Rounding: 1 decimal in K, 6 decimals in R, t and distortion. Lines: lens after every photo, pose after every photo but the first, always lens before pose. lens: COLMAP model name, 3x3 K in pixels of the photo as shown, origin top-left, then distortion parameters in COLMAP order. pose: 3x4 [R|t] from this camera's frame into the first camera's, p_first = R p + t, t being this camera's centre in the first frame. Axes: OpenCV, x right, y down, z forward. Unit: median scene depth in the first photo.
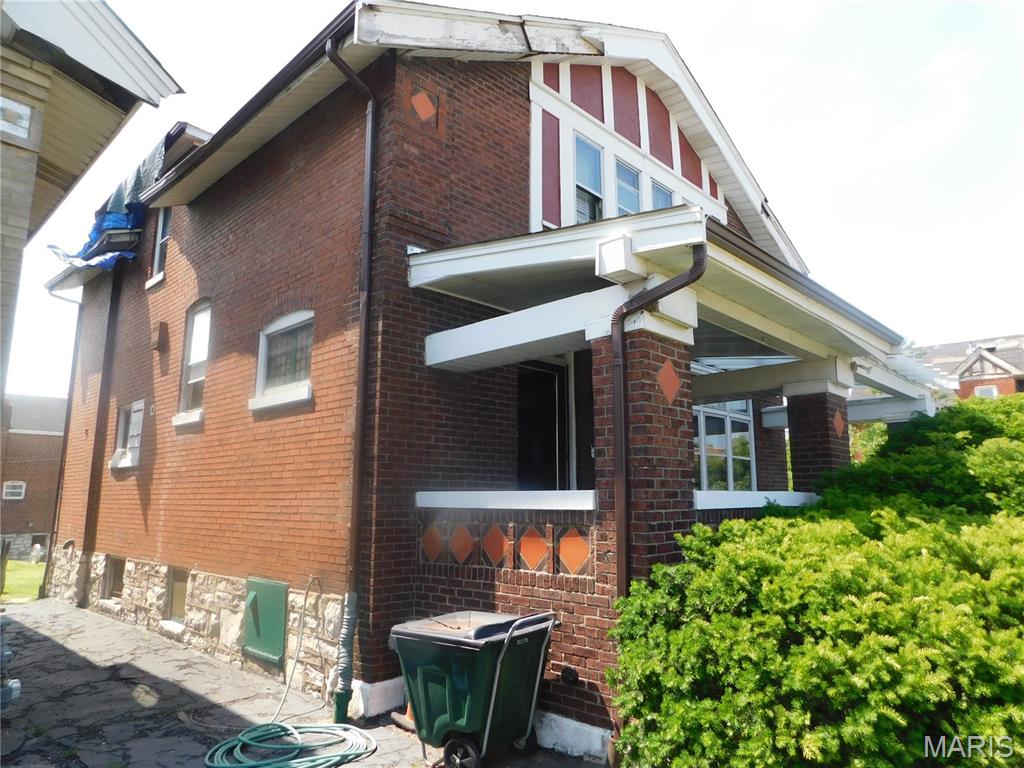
lens RADIAL K [[666.5, 0, 512.0], [0, 666.5, 384.0], [0, 0, 1]] dist [0.000160, 0.000794]
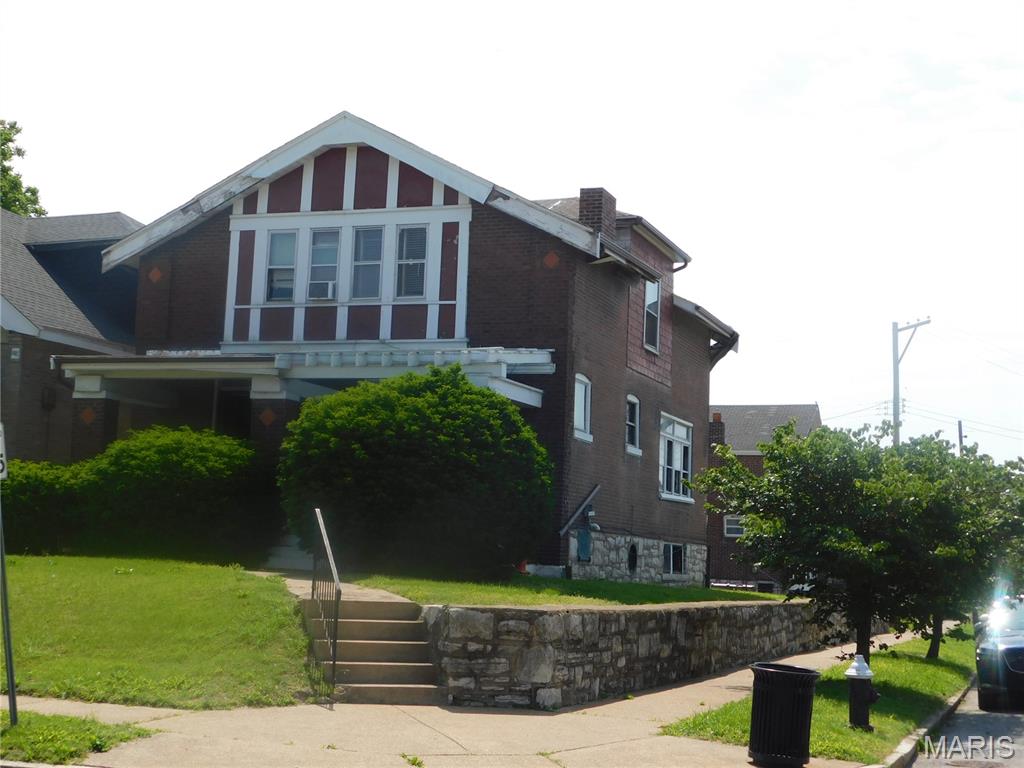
lens RADIAL K [[1553.1, 0, 512.0], [0, 1553.1, 384.0], [0, 0, 1]] dist [0.024206, -0.021923]
pose [[0.422172, -0.089682, -0.902069, 3.485021], [0.115458, 0.992310, -0.044619, 0.181055], [0.899133, -0.085315, 0.429280, -0.042168]]
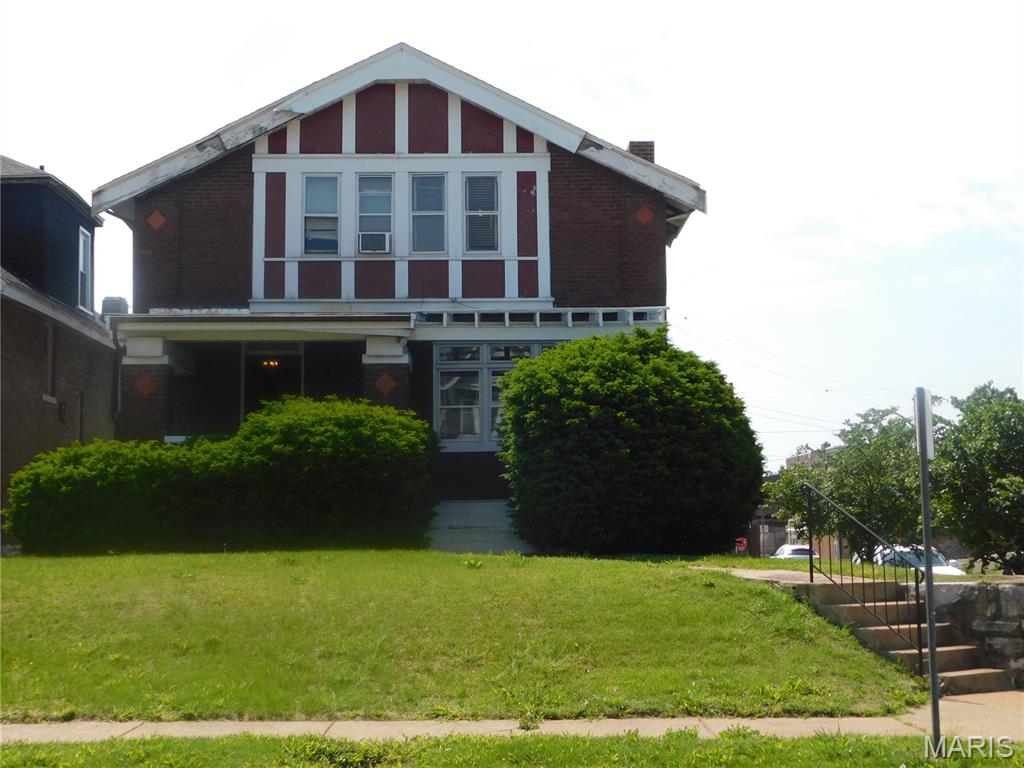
lens RADIAL K [[1553.1, 0, 512.0], [0, 1553.1, 384.0], [0, 0, 1]] dist [0.024206, -0.021923]
pose [[0.712459, -0.076331, -0.697550, 2.534563], [0.126763, 0.991712, 0.020953, 0.019887], [0.690169, -0.103352, 0.716230, -0.978801]]
